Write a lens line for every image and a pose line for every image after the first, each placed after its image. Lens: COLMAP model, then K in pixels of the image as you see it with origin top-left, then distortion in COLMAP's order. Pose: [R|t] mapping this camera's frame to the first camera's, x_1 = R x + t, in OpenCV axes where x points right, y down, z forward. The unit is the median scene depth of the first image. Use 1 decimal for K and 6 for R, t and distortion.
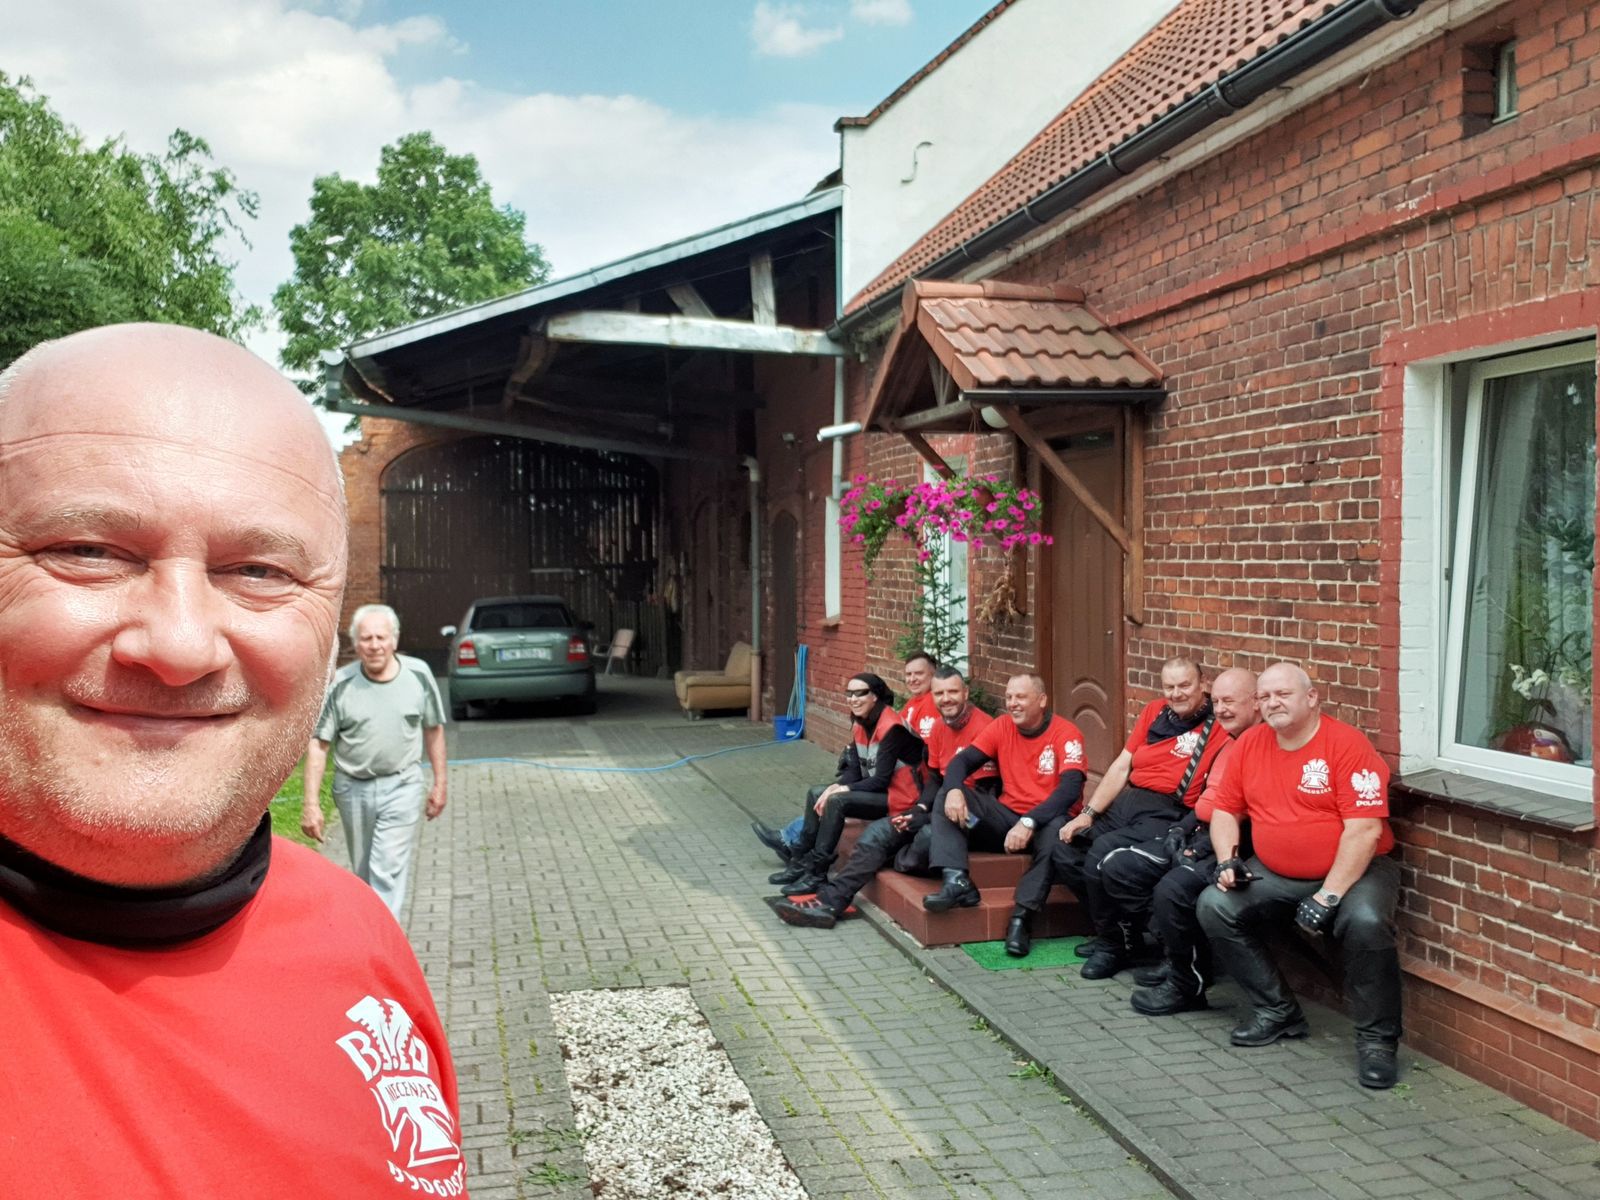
lens RADIAL K [[1625.5, 0, 803.0], [0, 1625.5, 577.9], [0, 0, 1]] dist [0.069747, -0.001354]
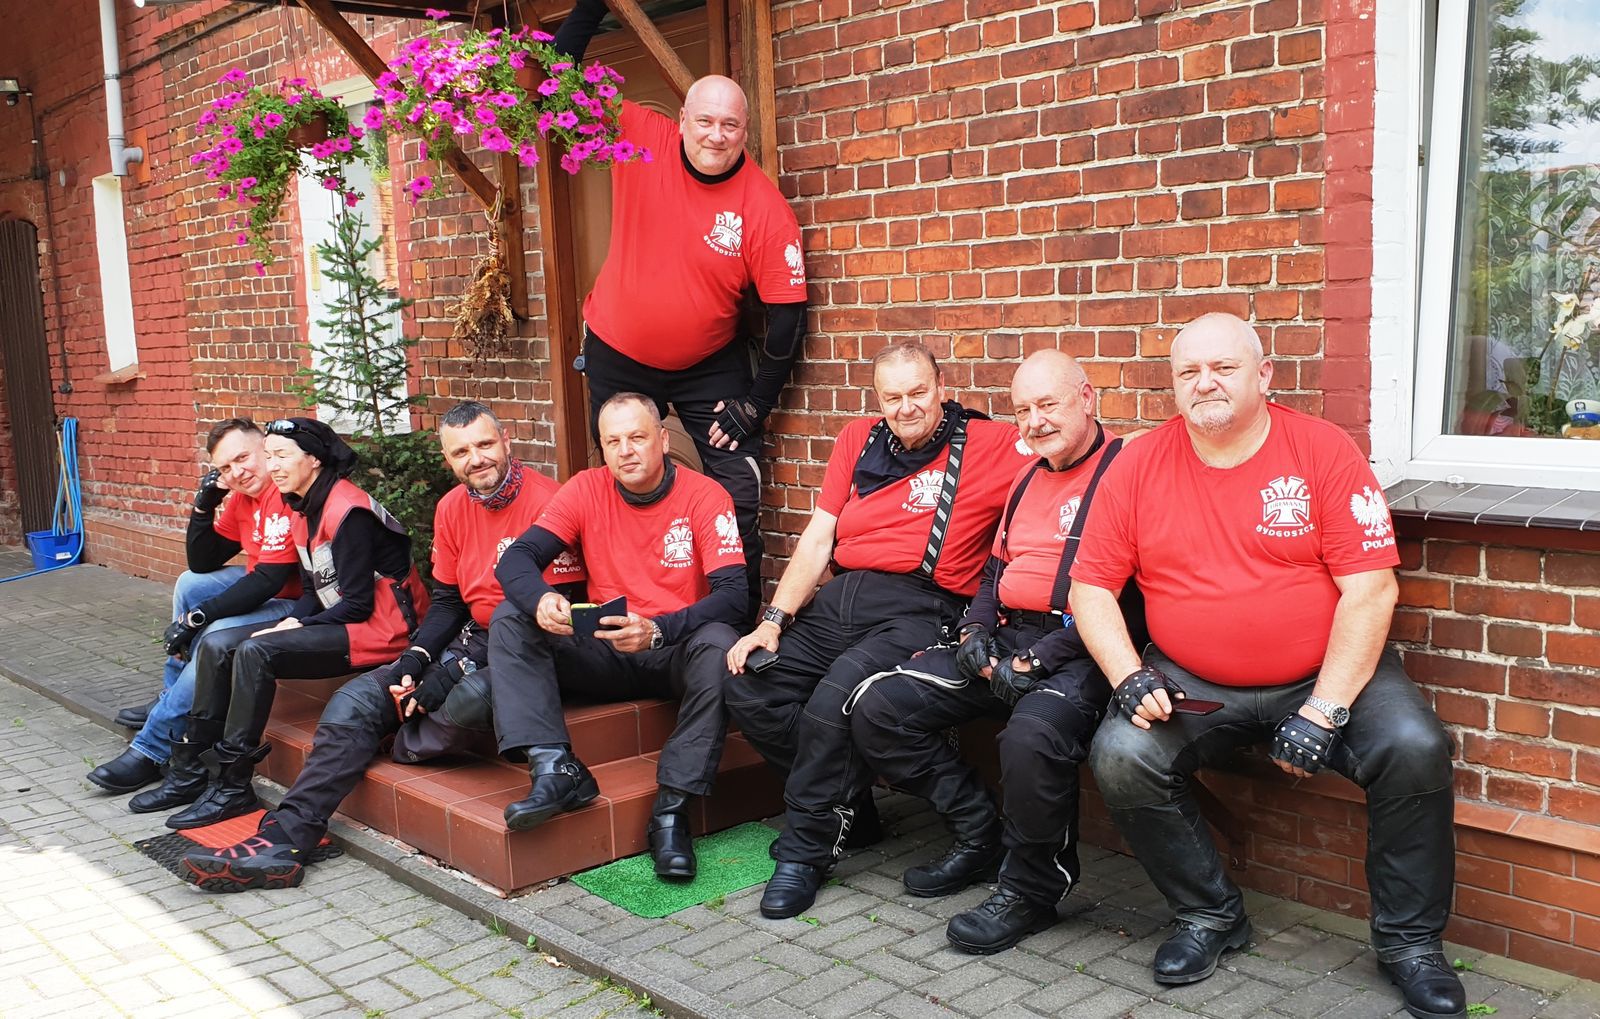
lens RADIAL K [[1680.1, 0, 880.9], [0, 1680.1, 561.3], [0, 0, 1]] dist [0.122171, -0.249783]
pose [[0.876917, -0.099238, 0.470285, -0.071573], [0.045018, 0.991110, 0.125197, 0.047544], [-0.478529, -0.088616, 0.873589, 0.439936]]
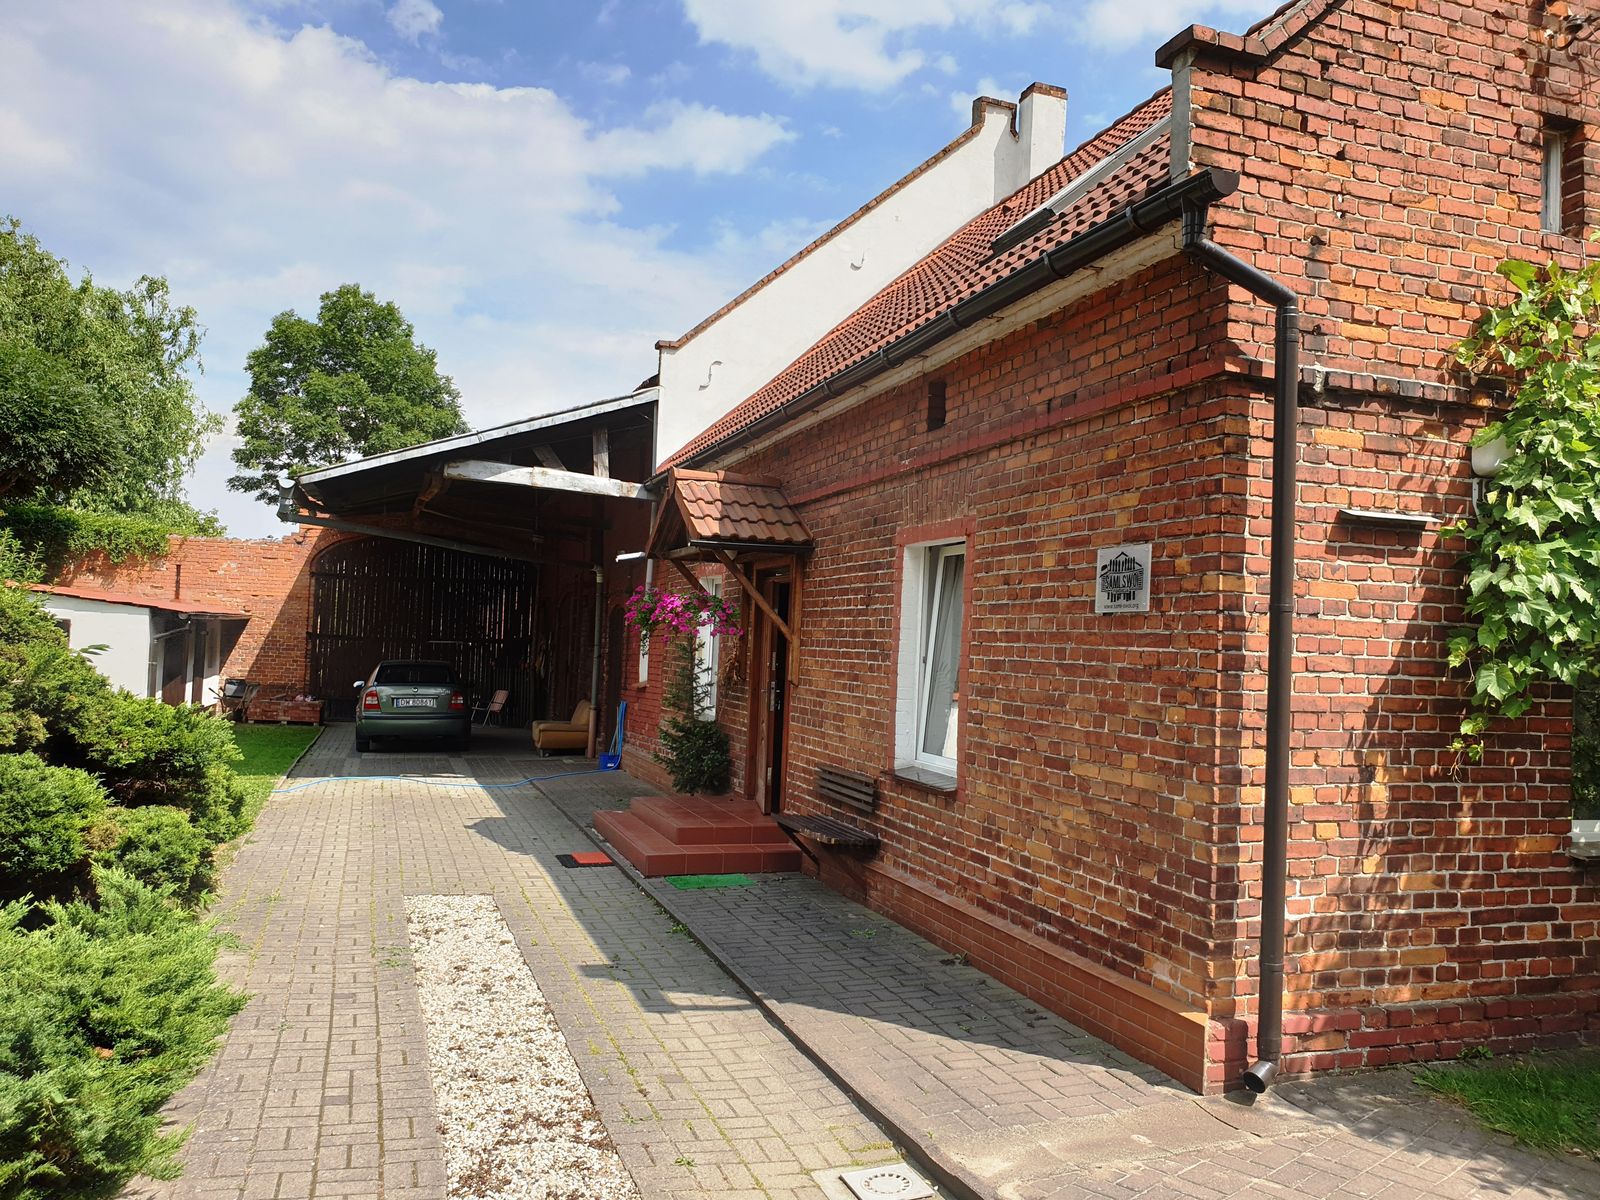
lens RADIAL K [[1491.3, 0, 864.9], [0, 1491.3, 569.3], [0, 0, 1]] dist [0.221975, -0.483672]
pose [[0.993711, 0.049698, 0.100343, 0.124502], [-0.043121, 0.996842, -0.066678, 0.008815], [-0.103339, 0.061932, 0.992716, -0.541402]]
